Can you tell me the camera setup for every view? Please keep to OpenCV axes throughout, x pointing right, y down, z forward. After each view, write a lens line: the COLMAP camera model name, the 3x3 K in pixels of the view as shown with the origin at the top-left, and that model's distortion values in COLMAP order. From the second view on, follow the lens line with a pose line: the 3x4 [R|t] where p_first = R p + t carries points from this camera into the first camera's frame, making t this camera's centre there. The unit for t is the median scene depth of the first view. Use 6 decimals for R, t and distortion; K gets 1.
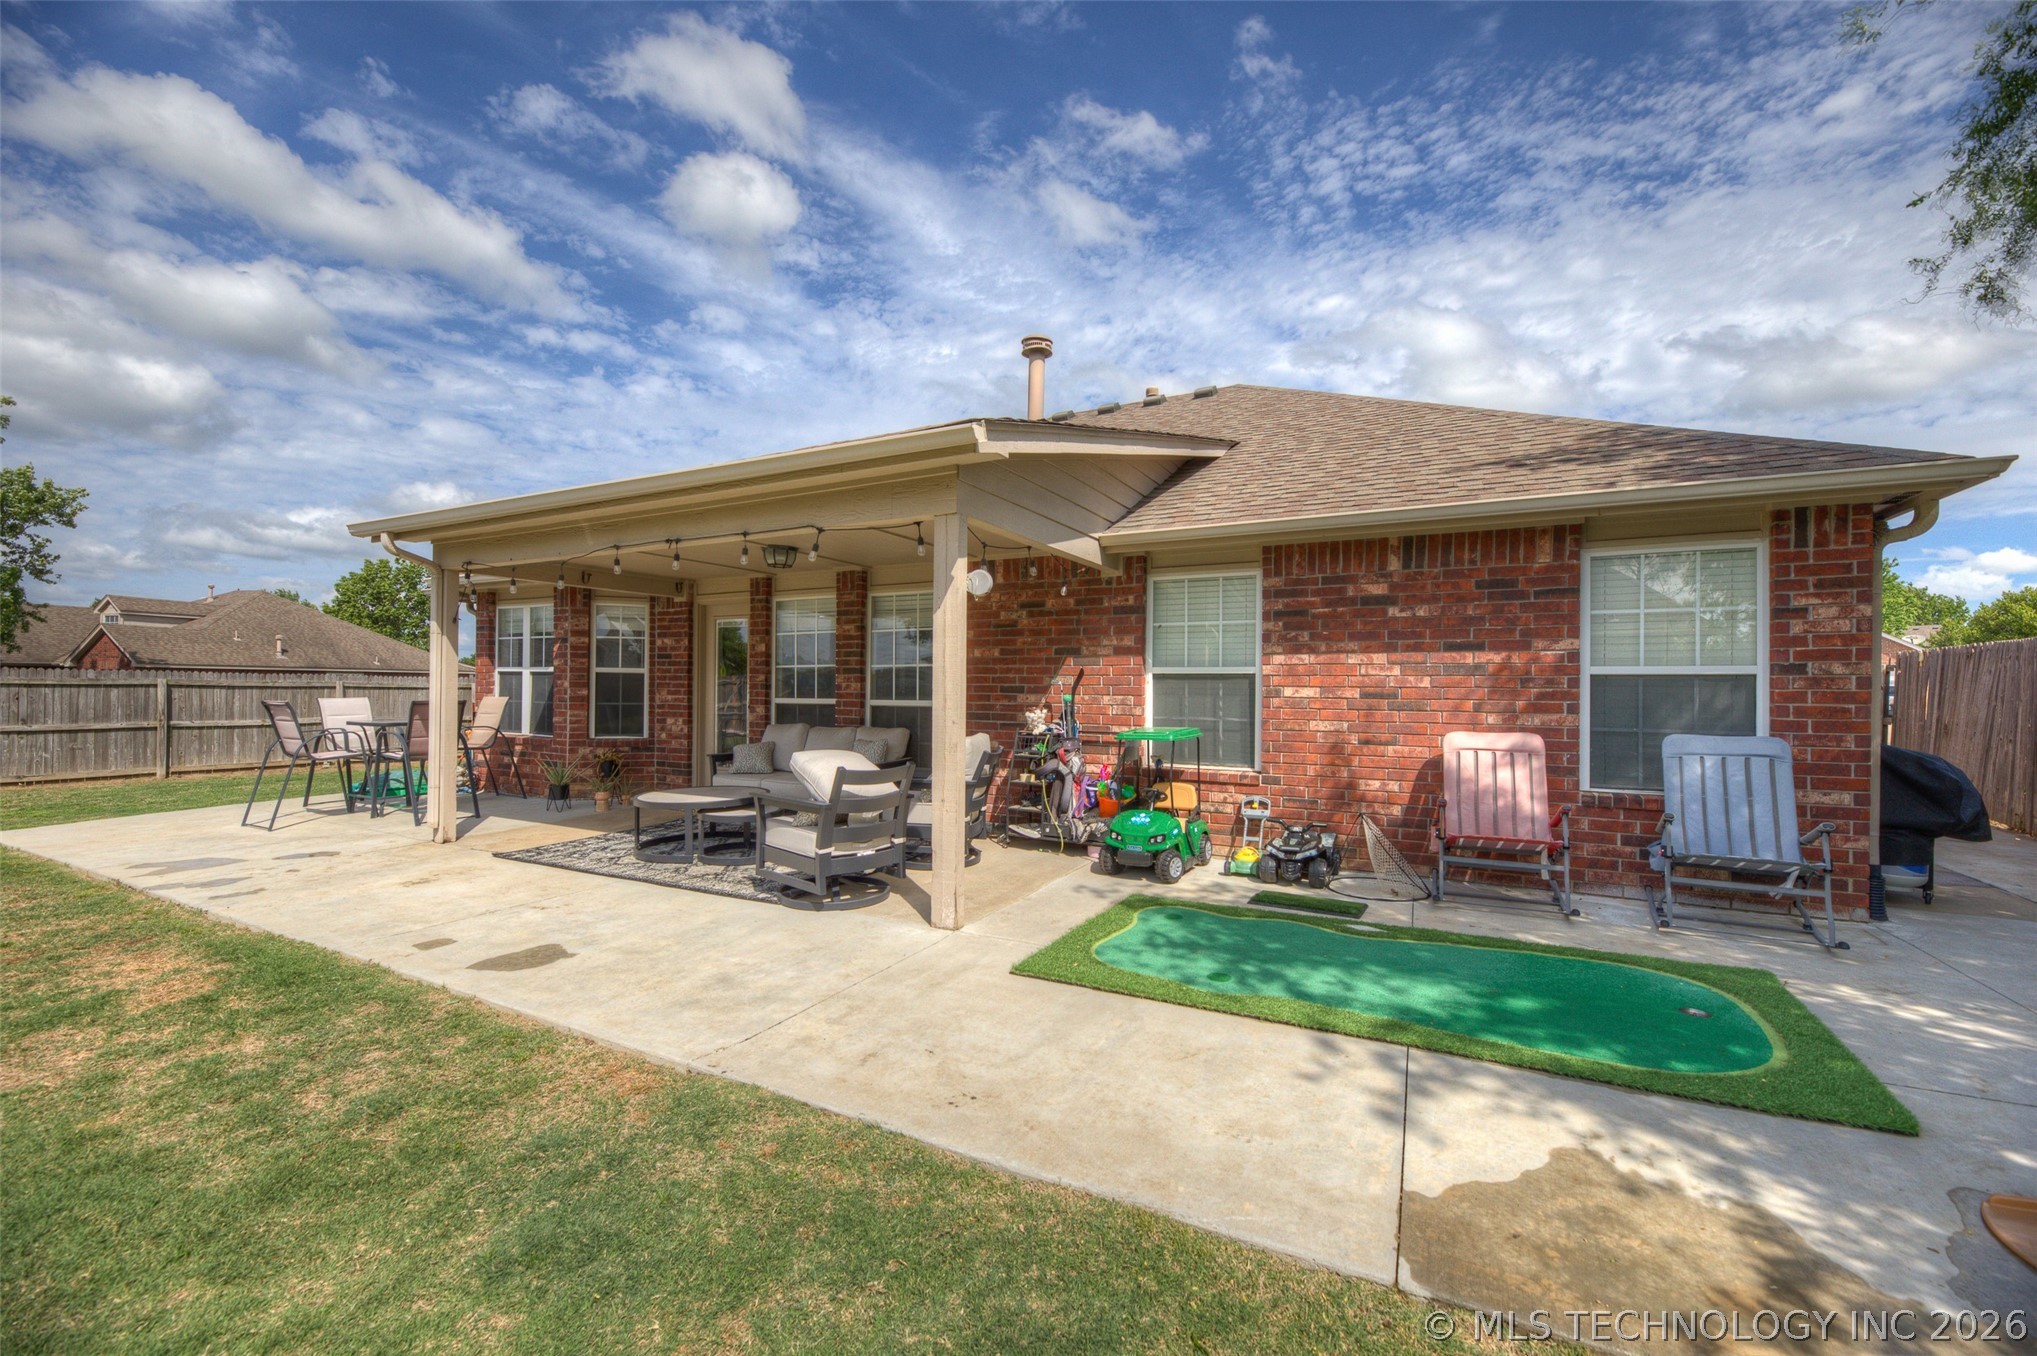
lens RADIAL K [[816.3, 0, 1027.2], [0, 816.3, 681.2], [0, 0, 1]] dist [0.011381, -0.002678]
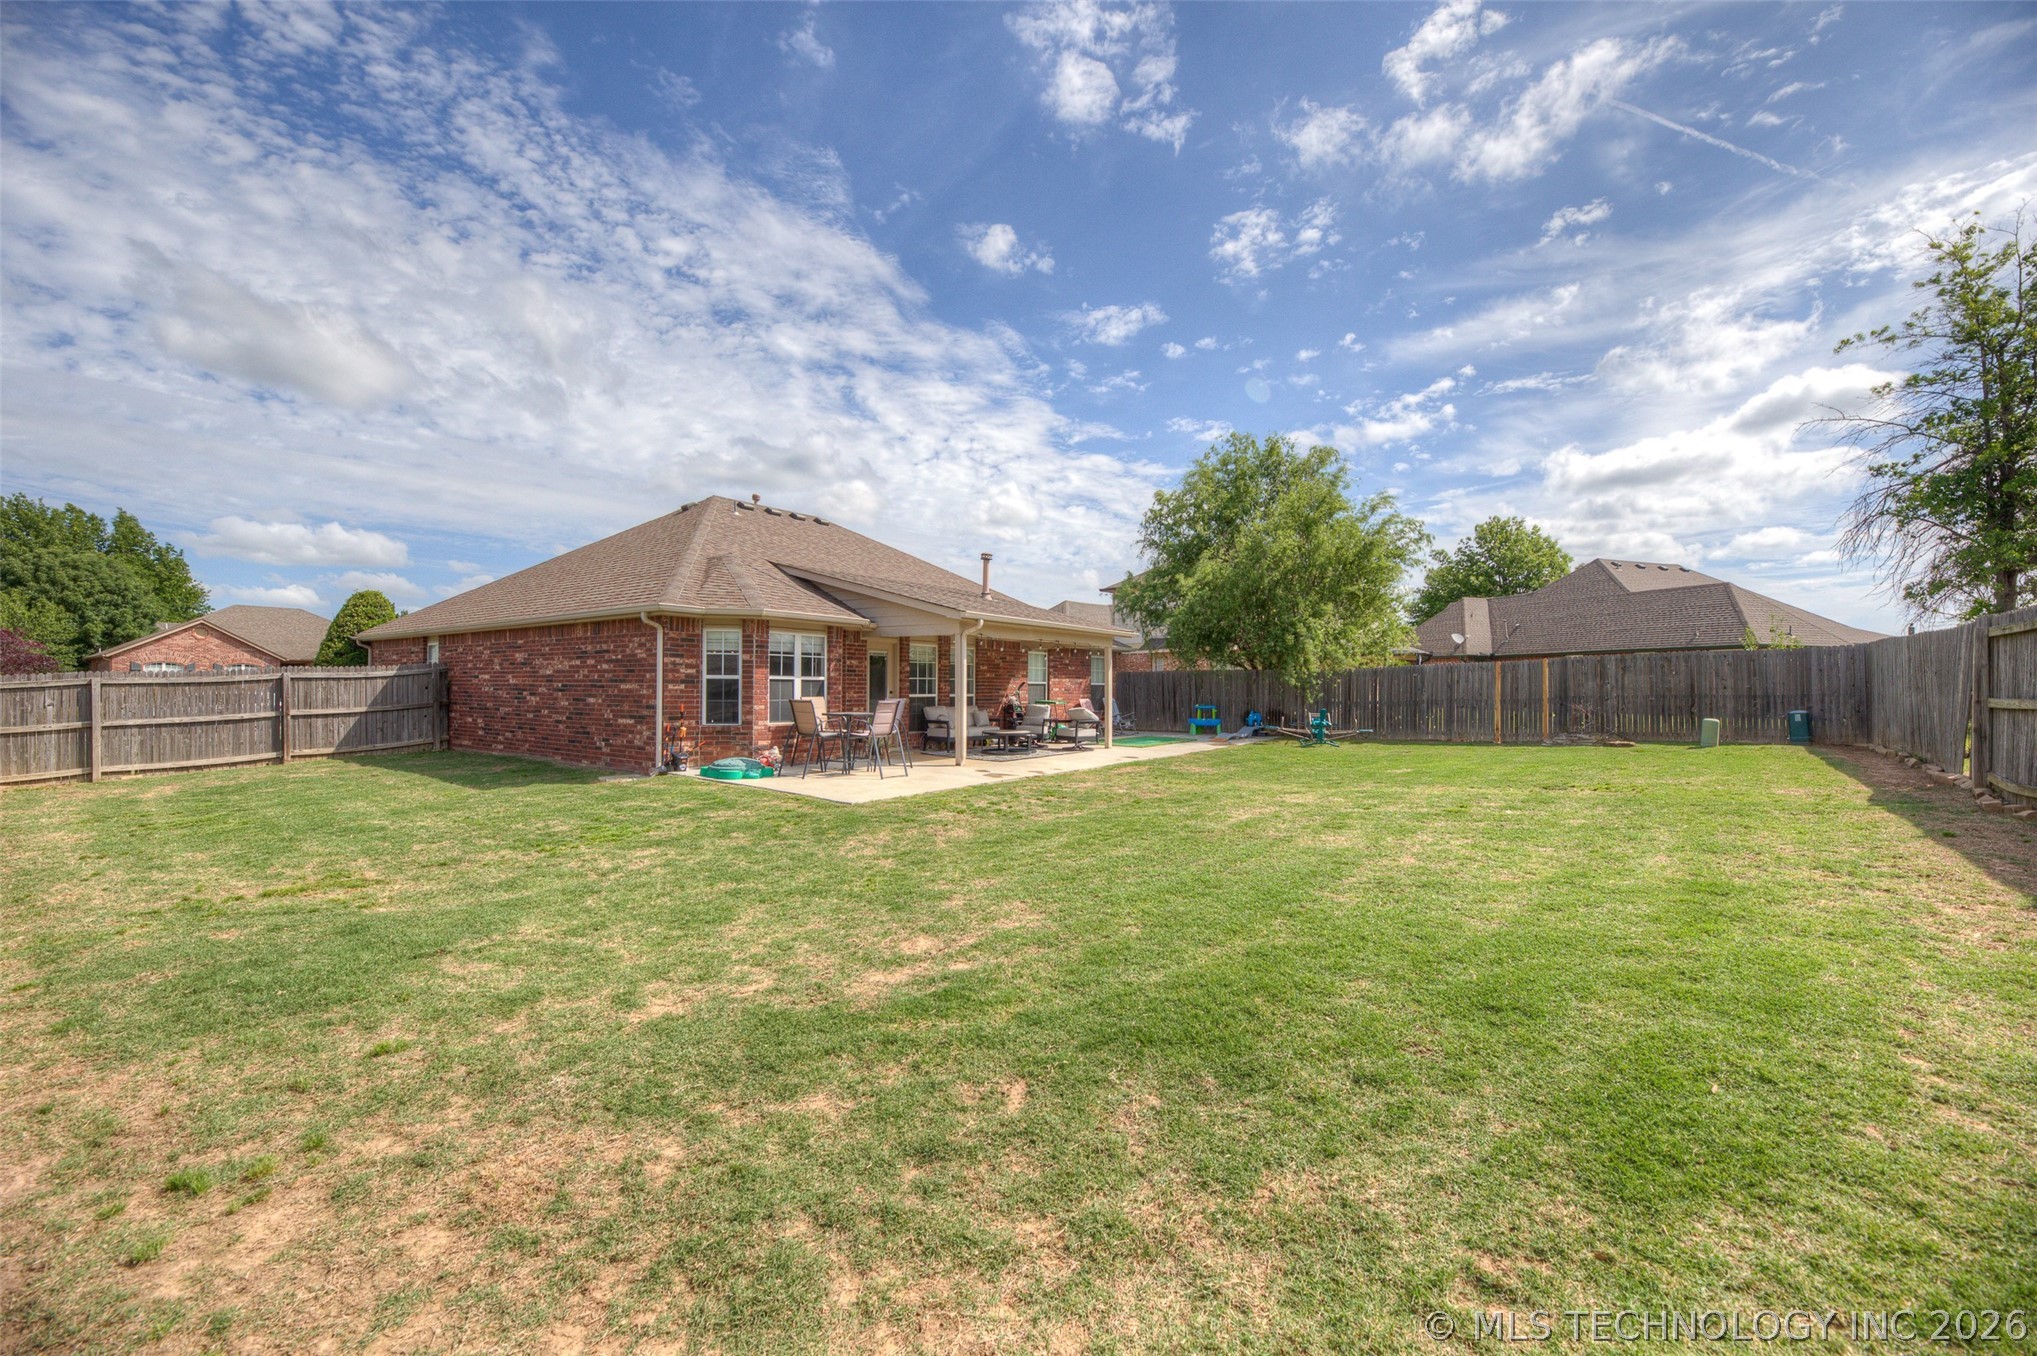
lens RADIAL K [[816.3, 0, 1015.4], [0, 816.3, 683.5], [0, 0, 1]] dist [0.011381, -0.002678]
pose [[0.160255, 0.000315, 0.987076, -3.256786], [-0.008767, 0.999961, 0.001104, -0.015114], [-0.987037, -0.008831, 0.160252, 0.639314]]
